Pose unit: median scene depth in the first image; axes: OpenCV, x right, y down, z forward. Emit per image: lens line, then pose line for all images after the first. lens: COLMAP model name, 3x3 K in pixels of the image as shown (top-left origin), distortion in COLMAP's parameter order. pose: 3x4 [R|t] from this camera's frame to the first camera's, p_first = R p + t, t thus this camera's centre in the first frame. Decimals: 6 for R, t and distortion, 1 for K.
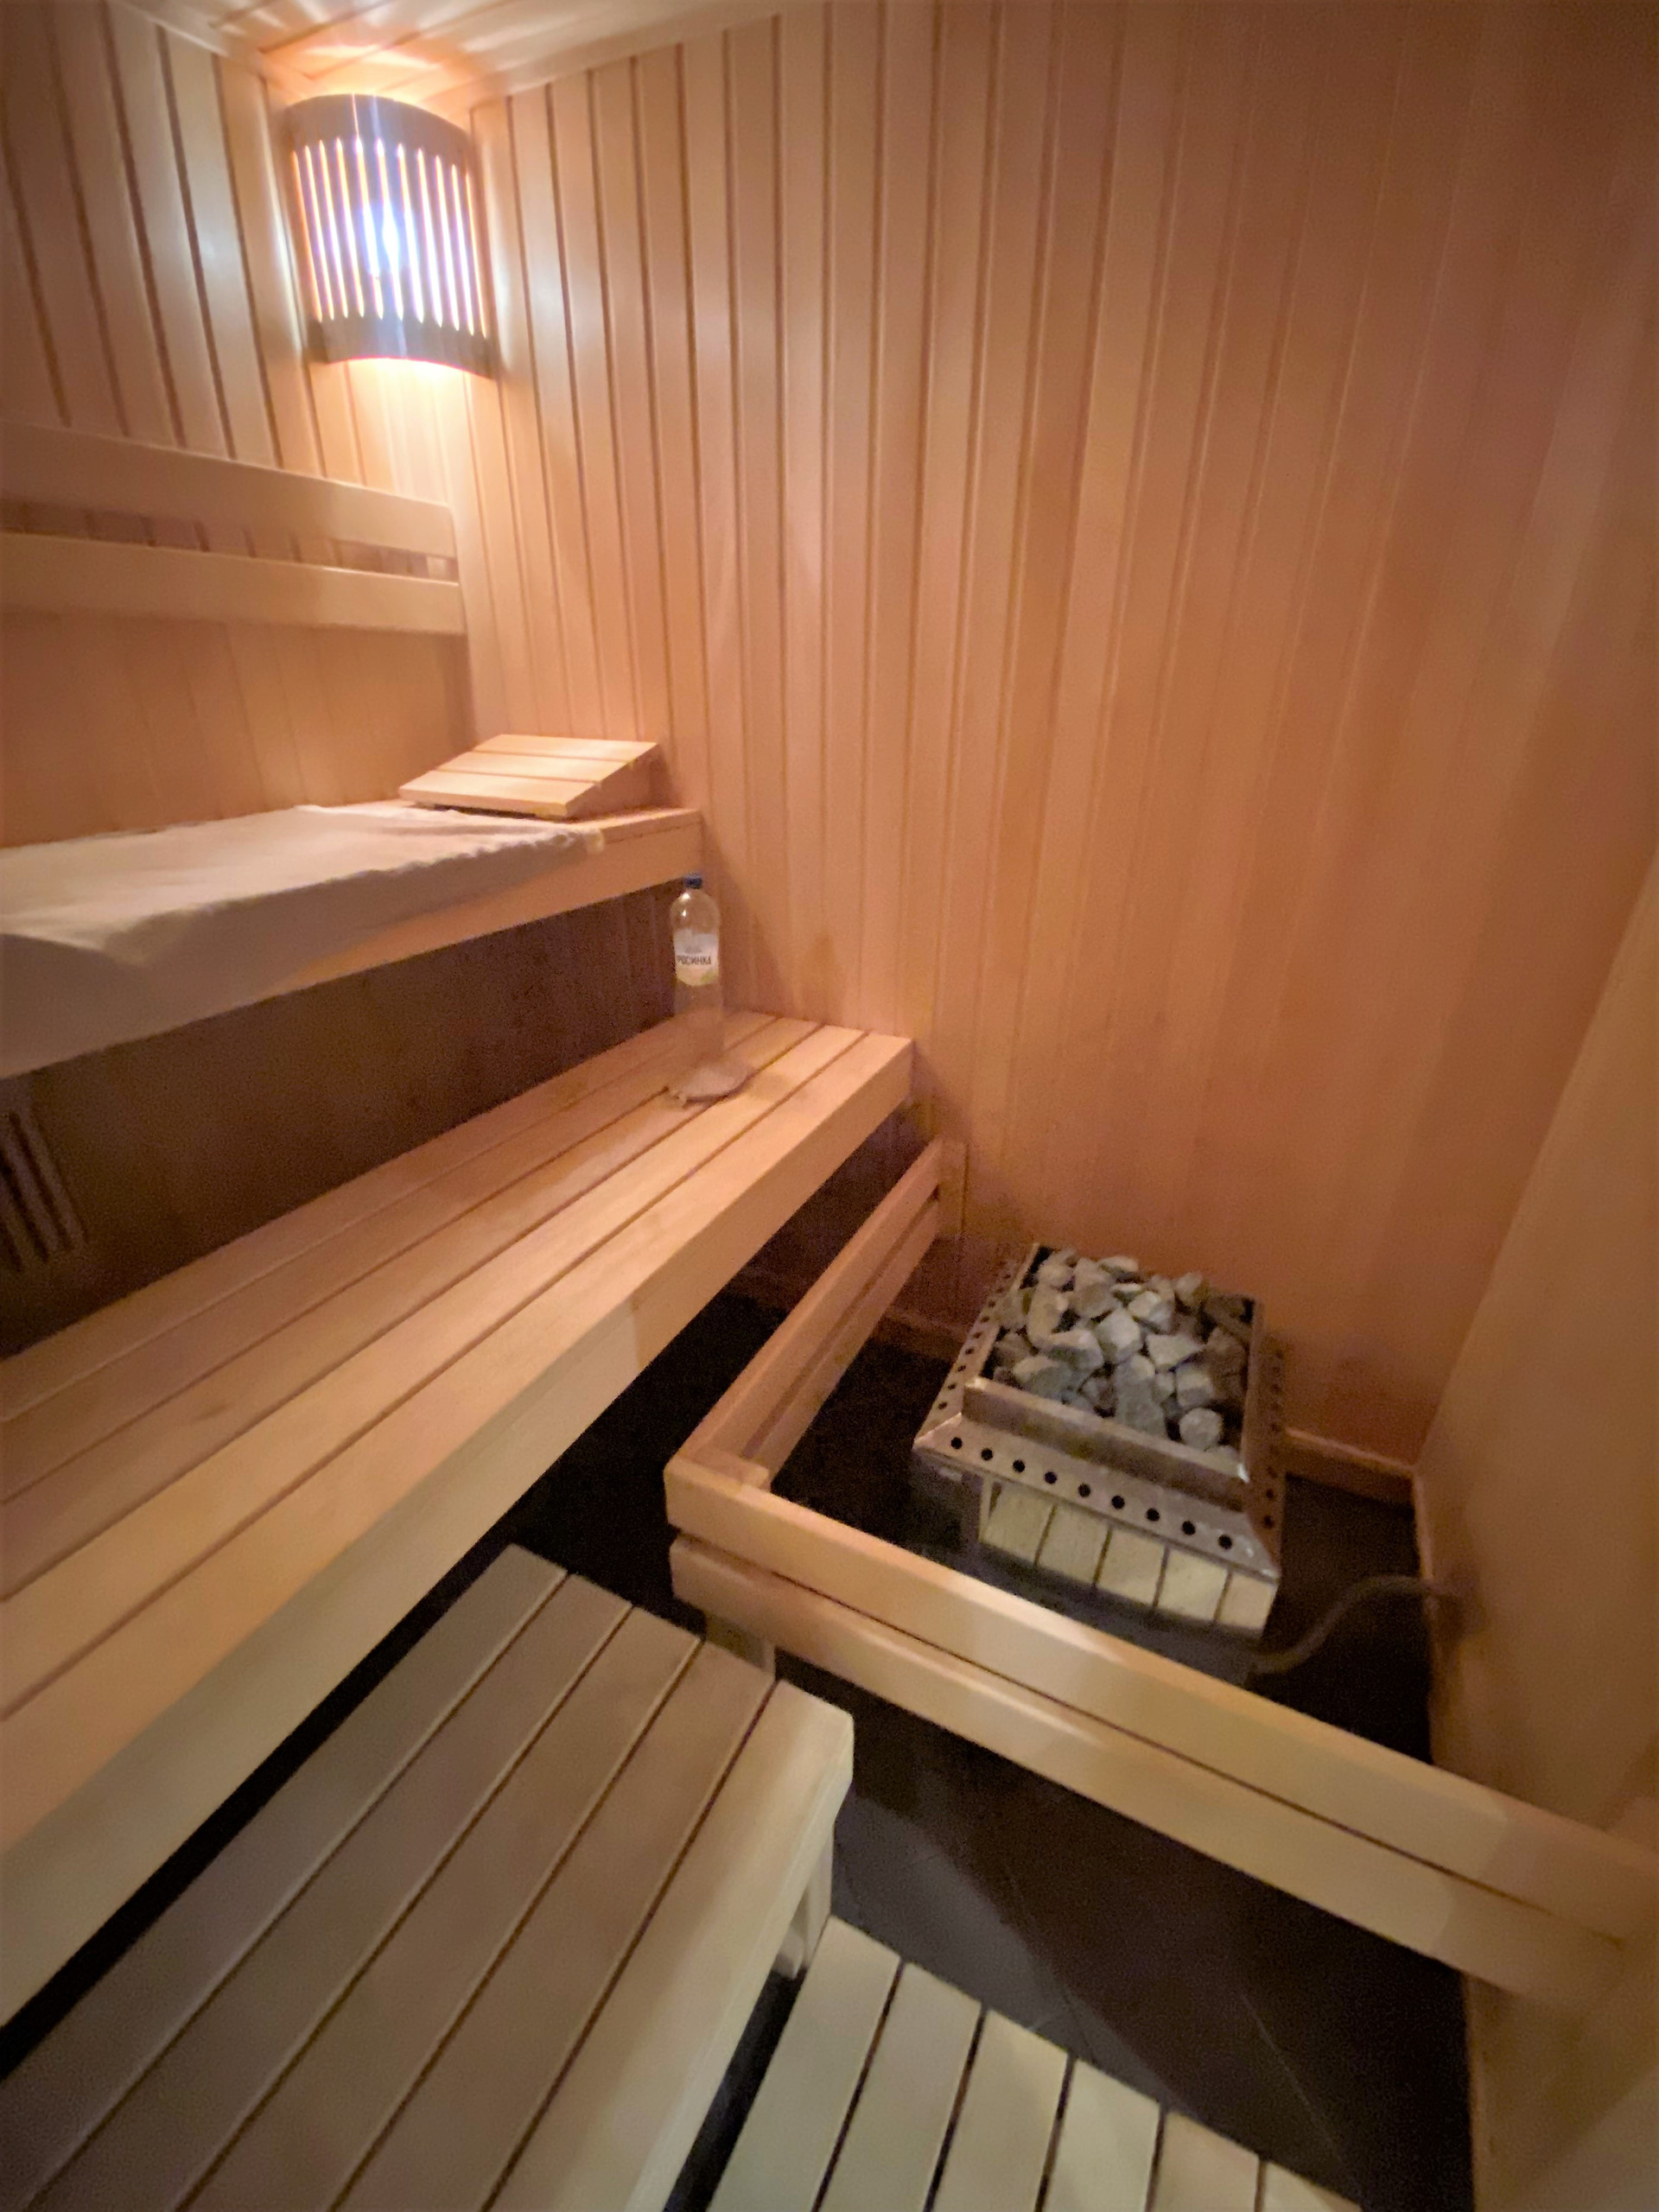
lens RADIAL K [[898.5, 0, 838.0], [0, 898.5, 1116.6], [0, 0, 1]] dist [0.018209, -0.020759]
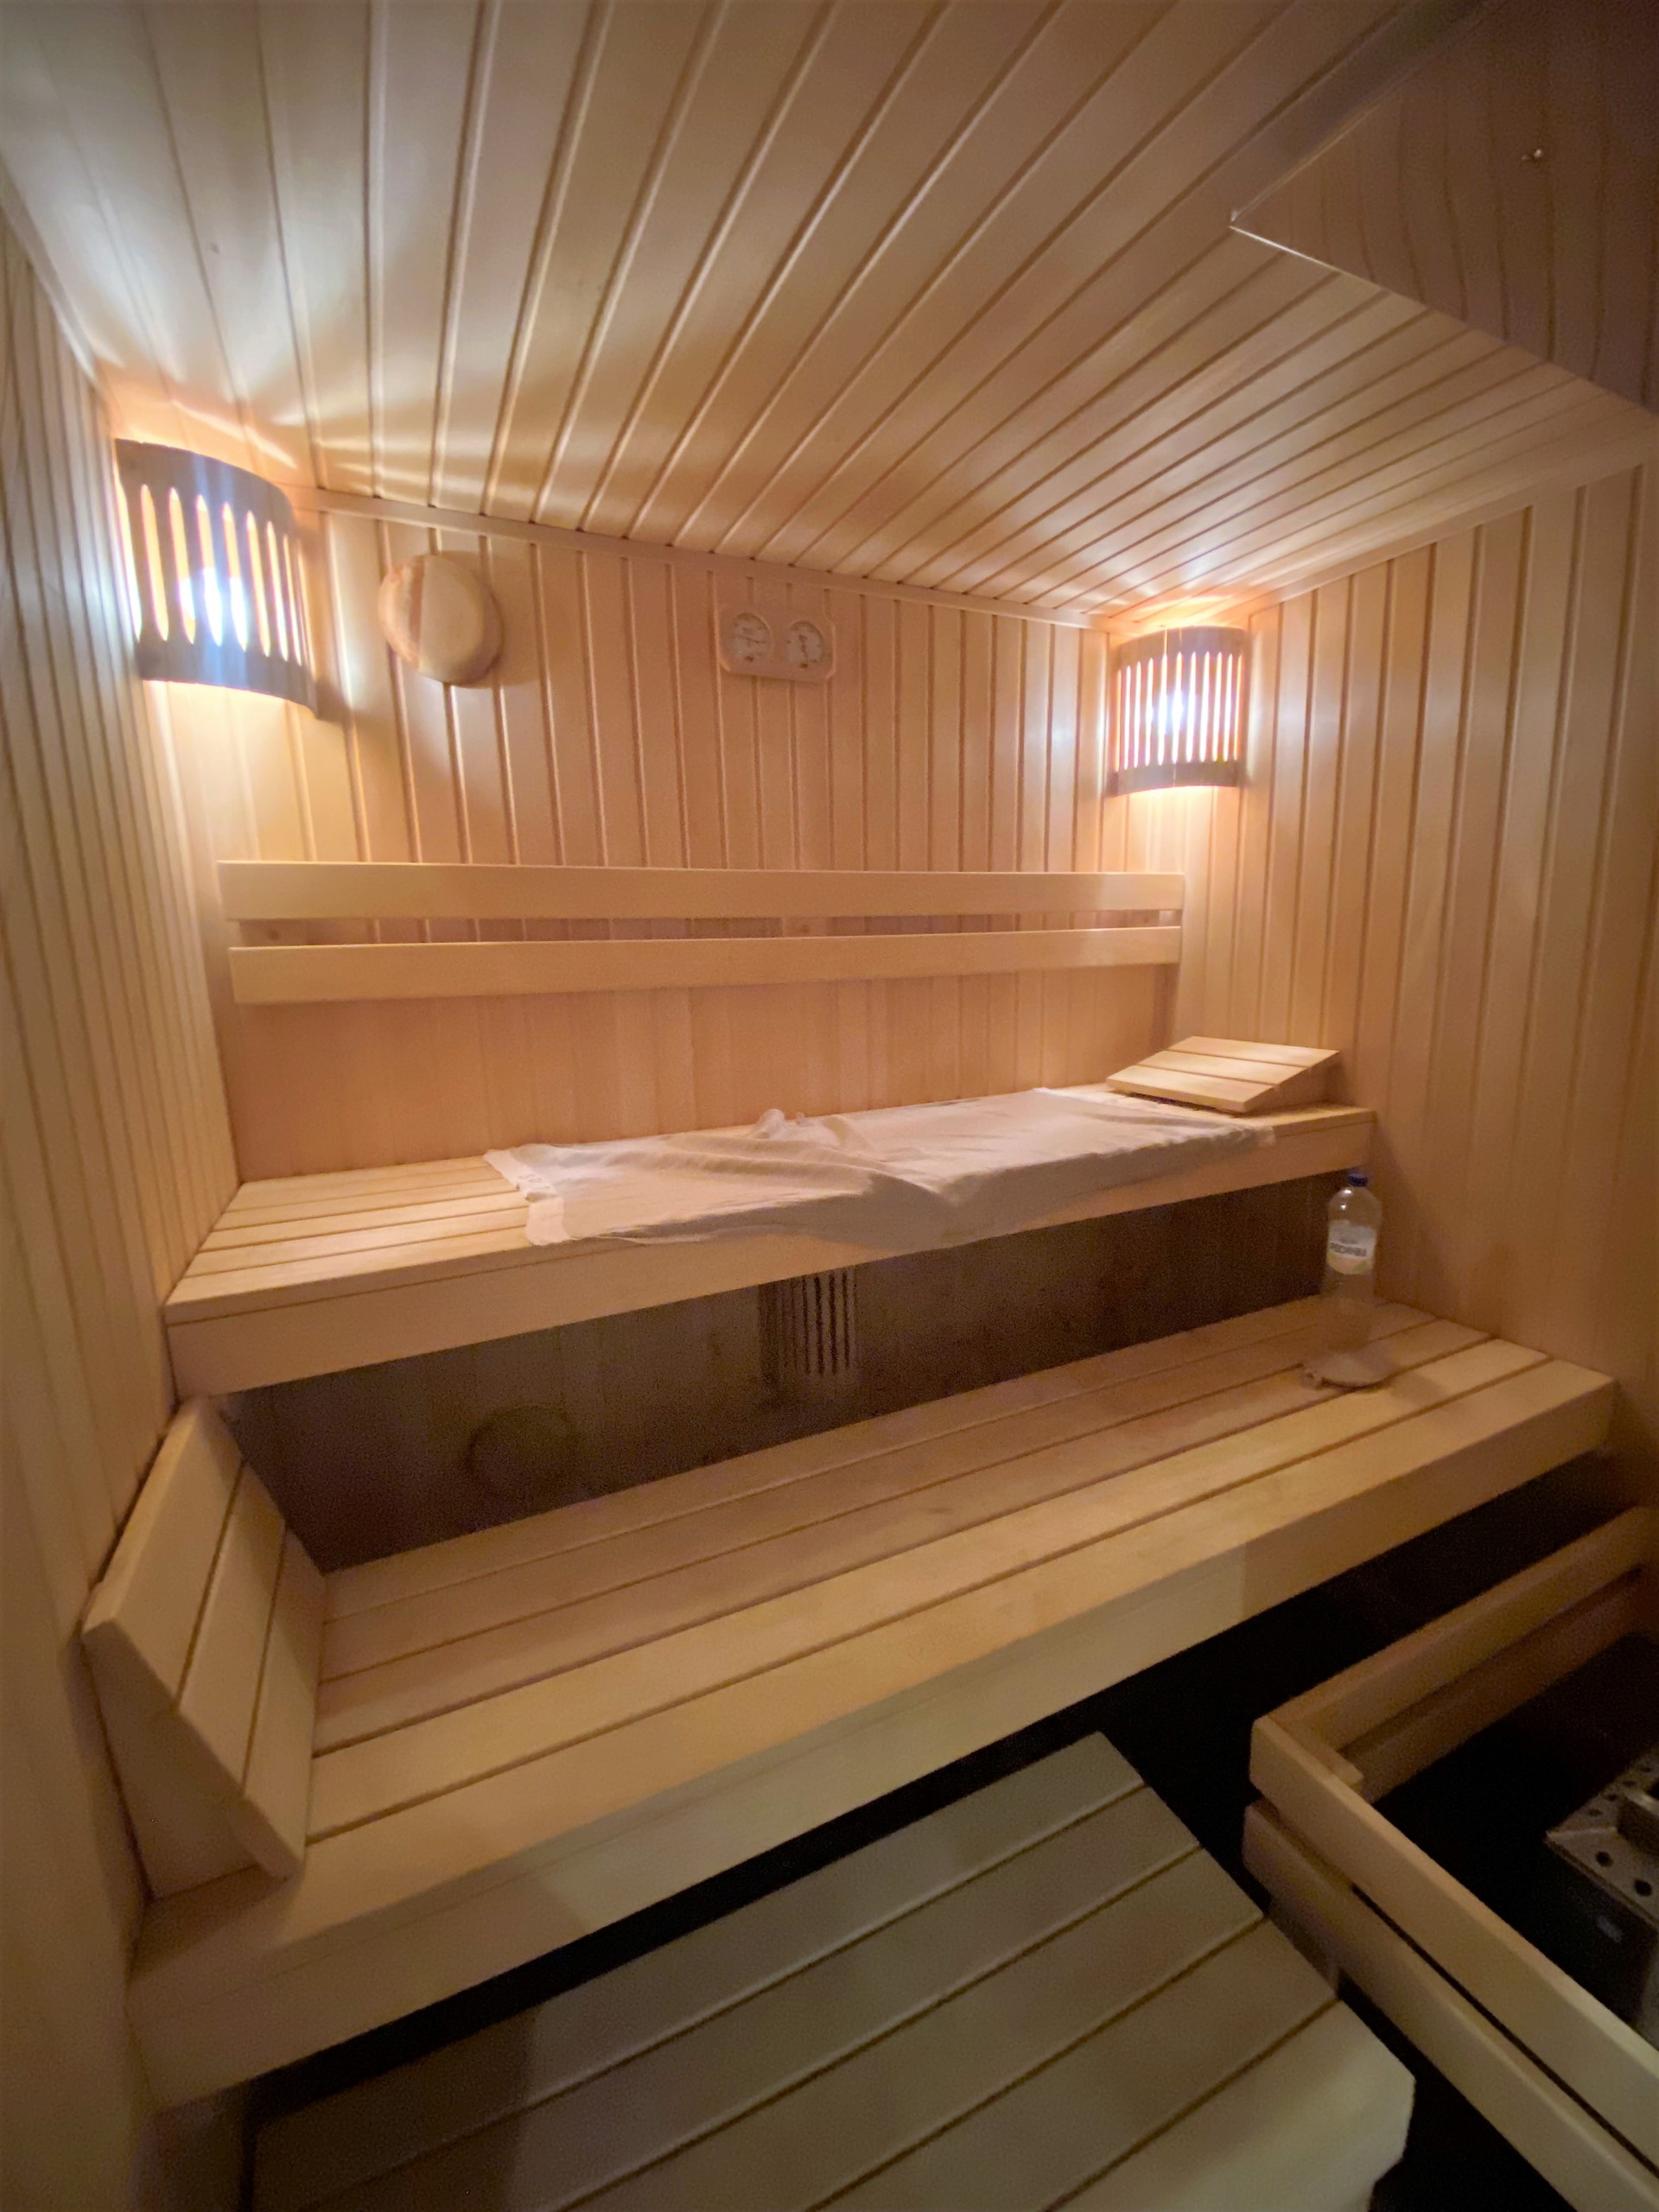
lens RADIAL K [[898.5, 0, 838.0], [0, 898.5, 1116.6], [0, 0, 1]] dist [0.018209, -0.020759]
pose [[0.778352, 0.081680, -0.622493, 0.021593], [-0.239091, 0.955353, -0.173598, 0.003789], [0.580521, 0.283953, 0.763130, -0.209435]]
